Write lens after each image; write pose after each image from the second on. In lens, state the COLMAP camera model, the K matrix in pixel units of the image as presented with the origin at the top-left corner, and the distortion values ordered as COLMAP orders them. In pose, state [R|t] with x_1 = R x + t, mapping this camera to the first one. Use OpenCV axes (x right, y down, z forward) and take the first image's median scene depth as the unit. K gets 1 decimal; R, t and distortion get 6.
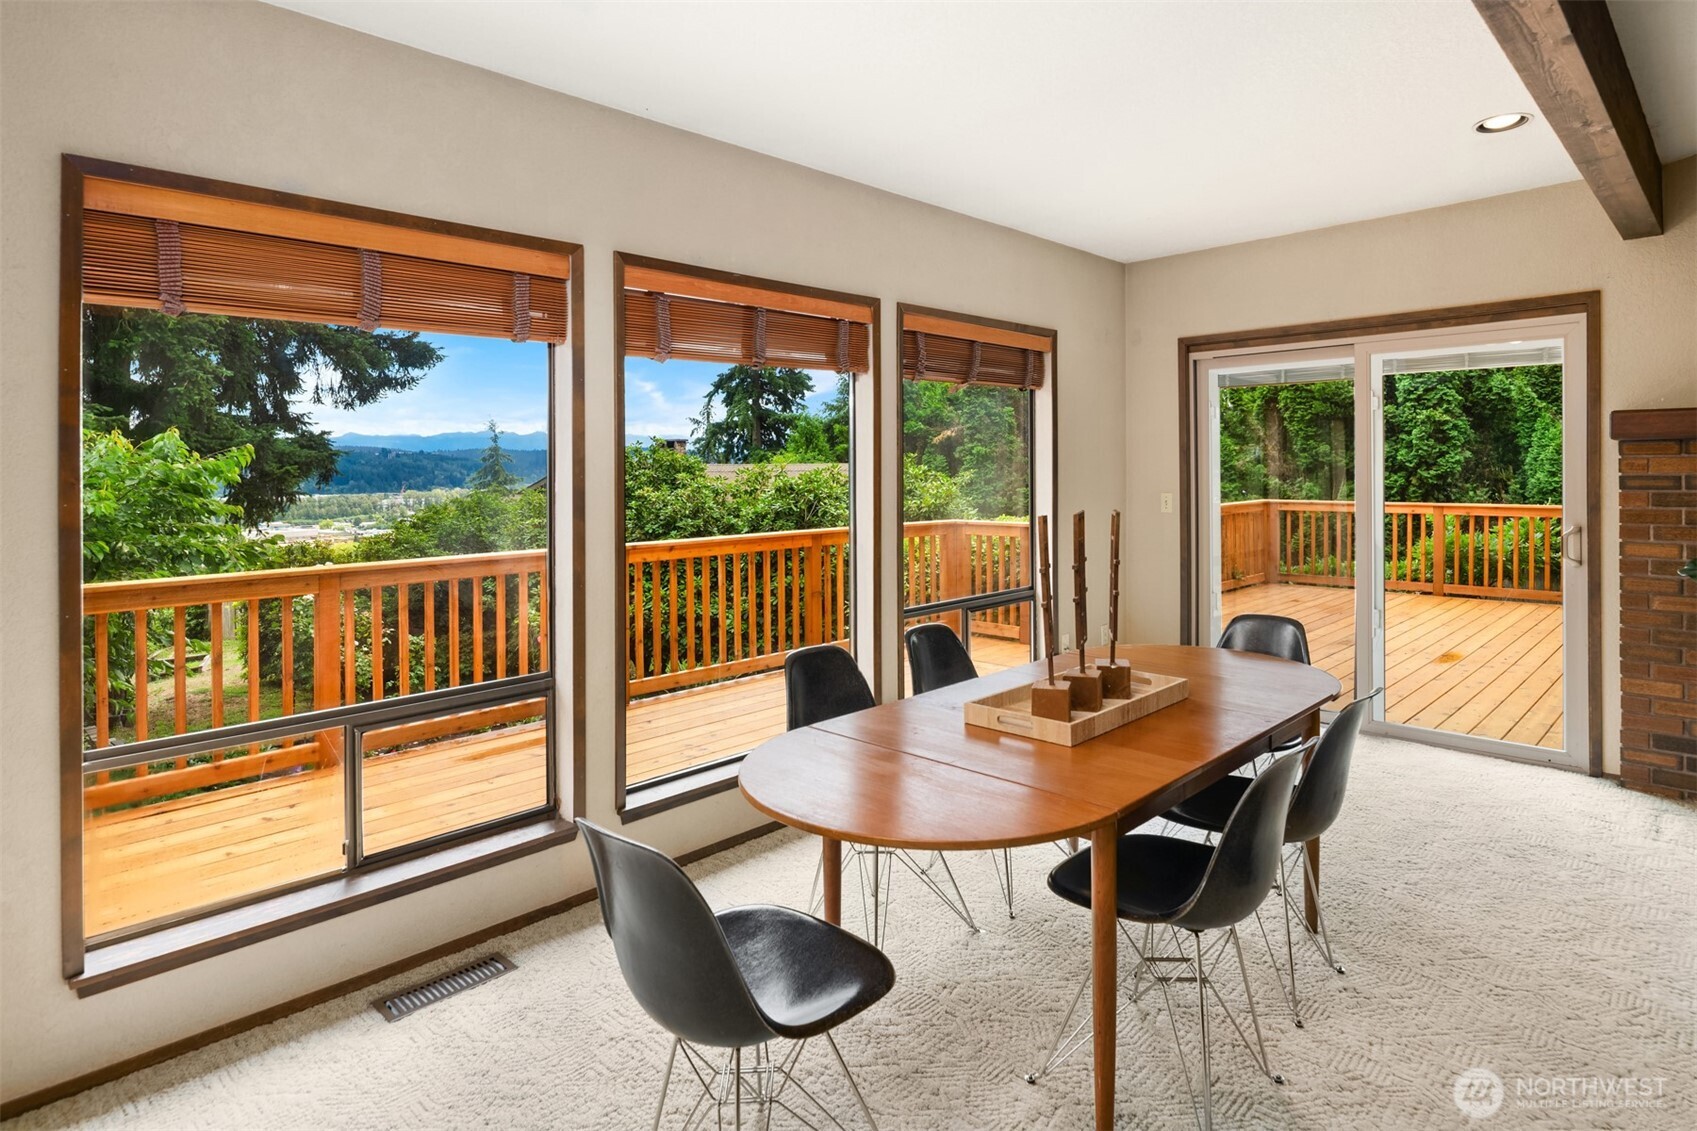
lens RADIAL K [[917.8, 0, 857.7], [0, 917.8, 471.8], [0, 0, 1]] dist [-0.004141, -0.001358]
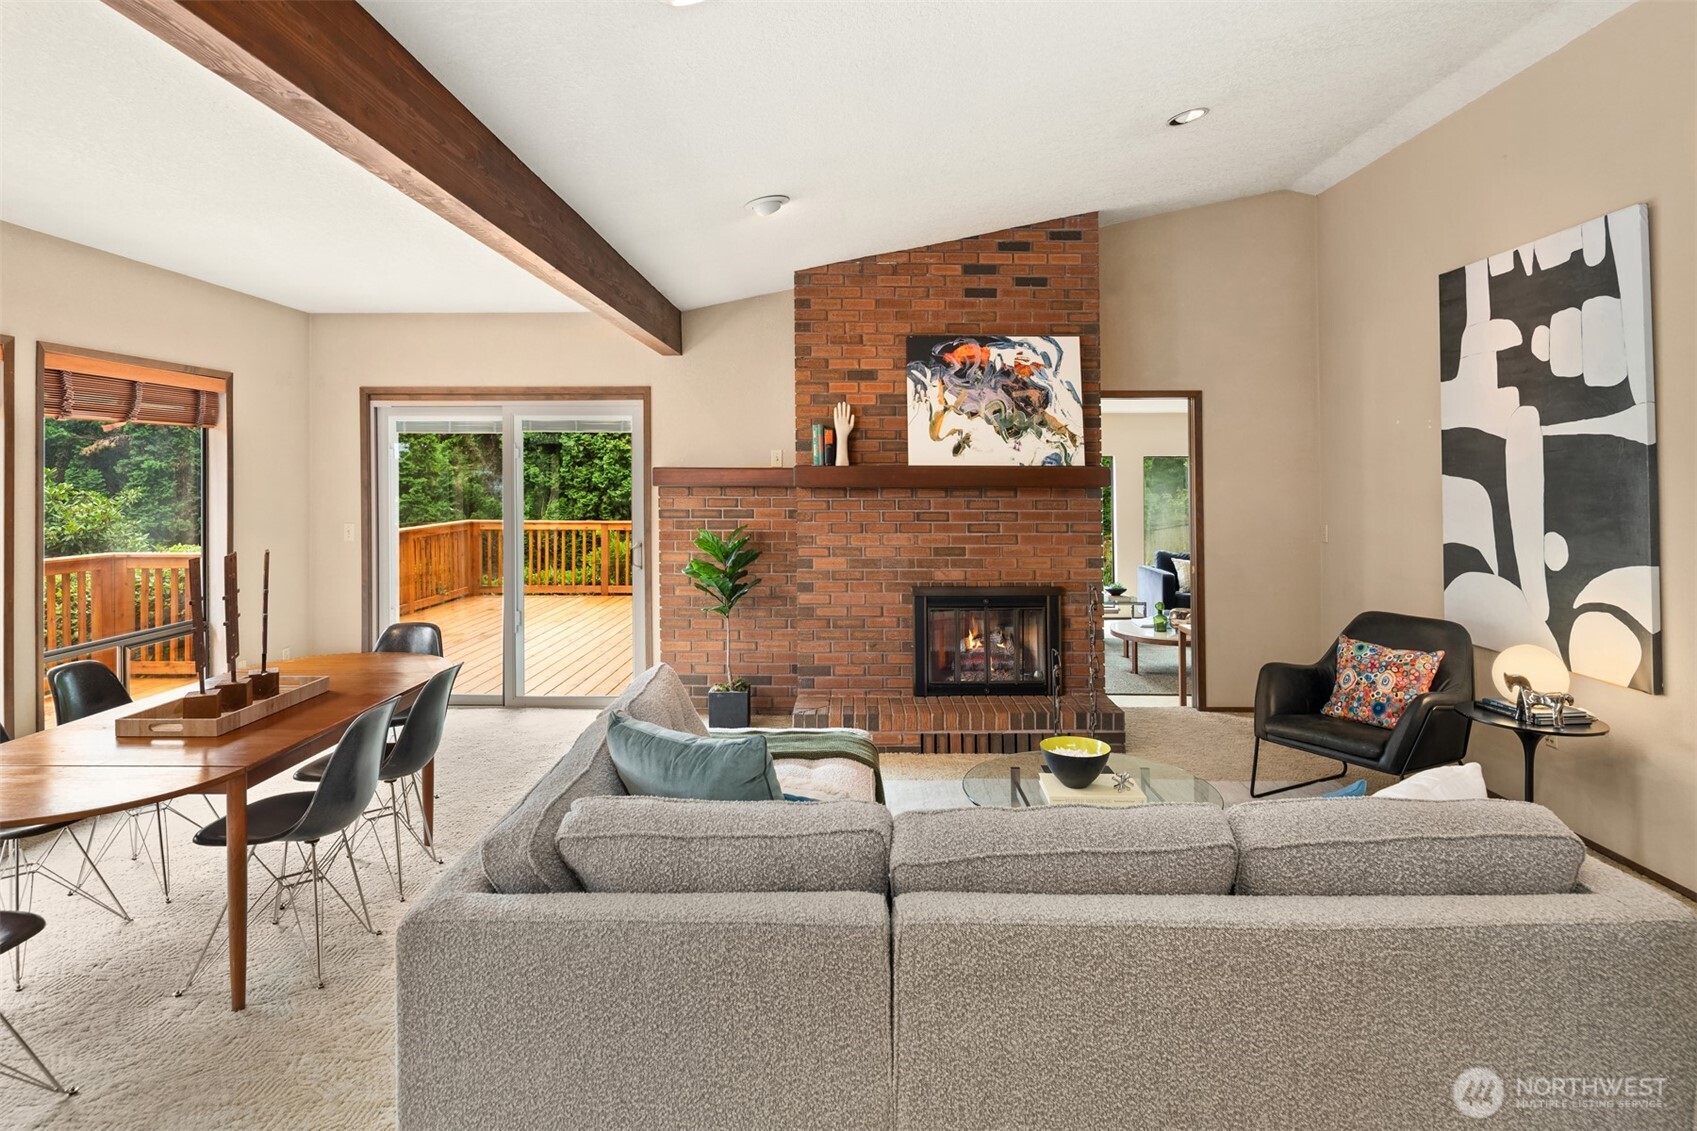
lens RADIAL K [[931.3, 0, 843.1], [0, 931.3, 486.1], [0, 0, 1]] dist [-0.004207, -0.002446]
pose [[0.718509, 0.004316, 0.695505, -0.022509], [-0.005435, 0.999985, -0.000590, -0.028242], [-0.695497, -0.003356, 0.718521, -0.266687]]
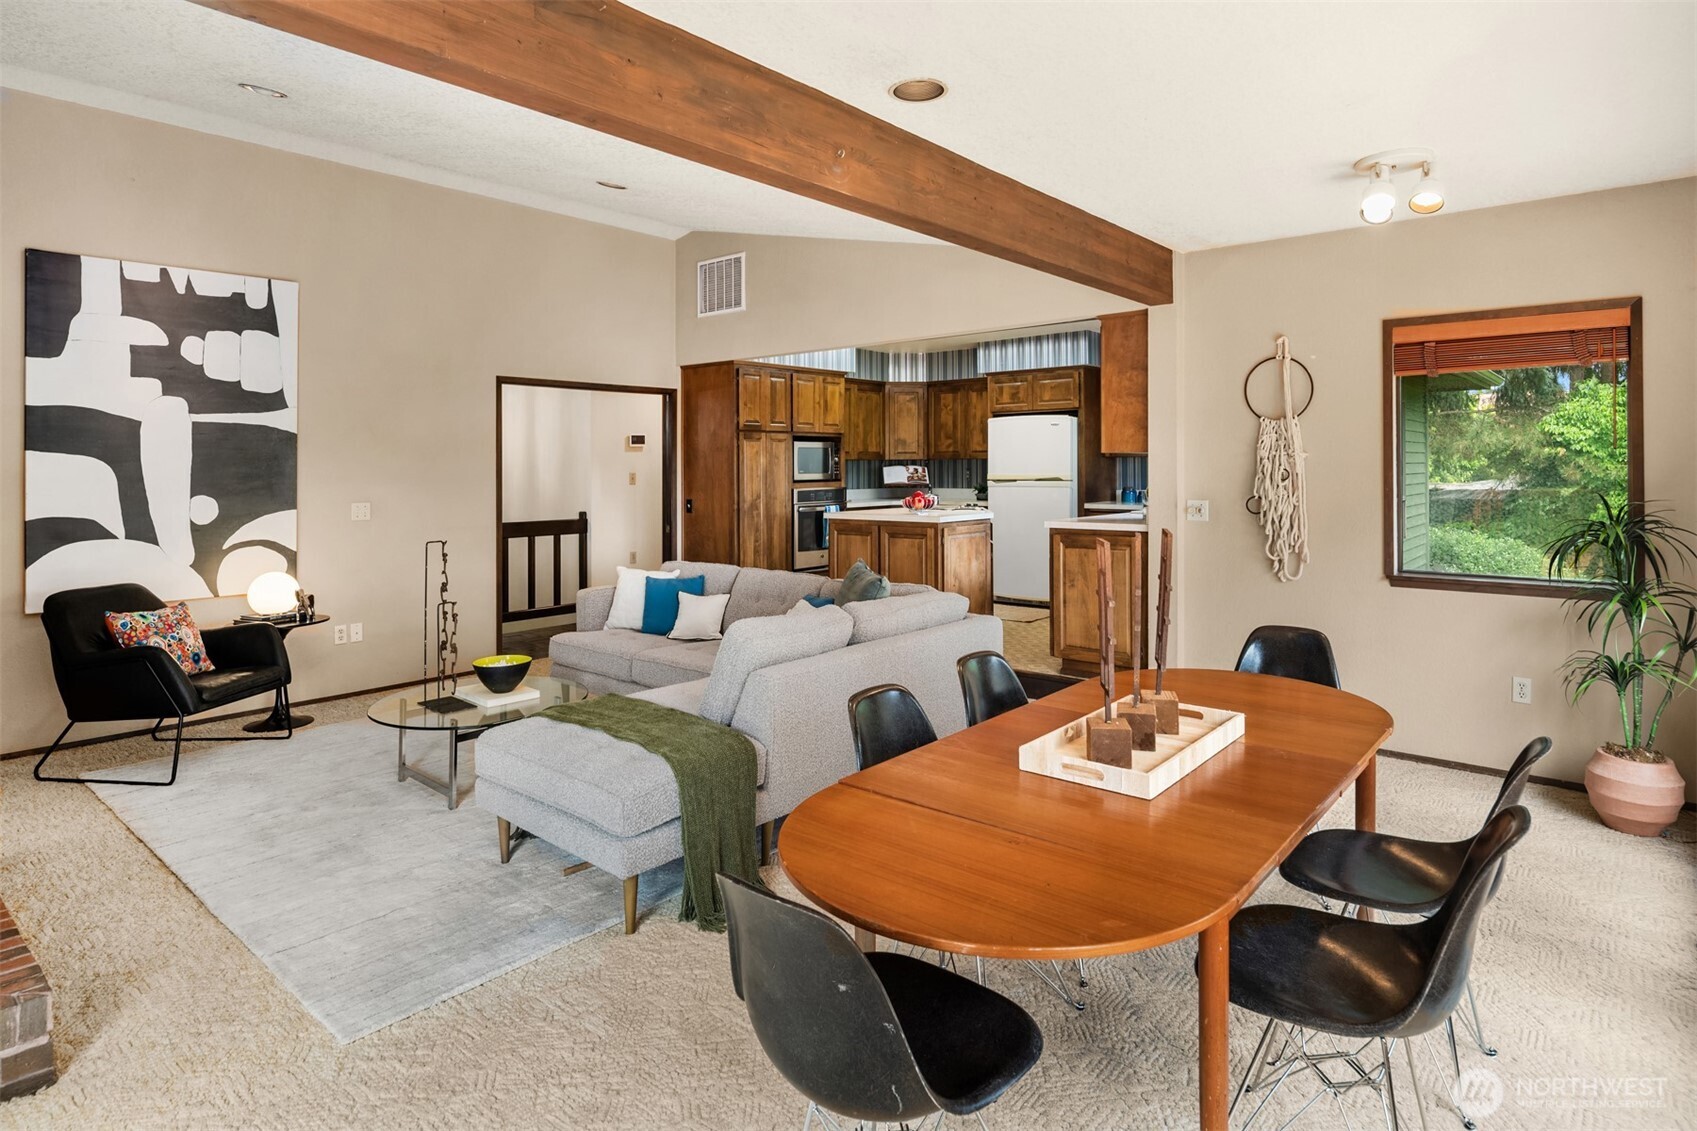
lens RADIAL K [[931.3, 0, 843.1], [0, 931.3, 486.1], [0, 0, 1]] dist [-0.004207, -0.002446]
pose [[-0.997532, 0.016961, -0.068137, 0.319830], [0.014990, 0.999457, 0.029334, -0.022817], [0.068598, 0.028240, -0.997245, 0.991359]]
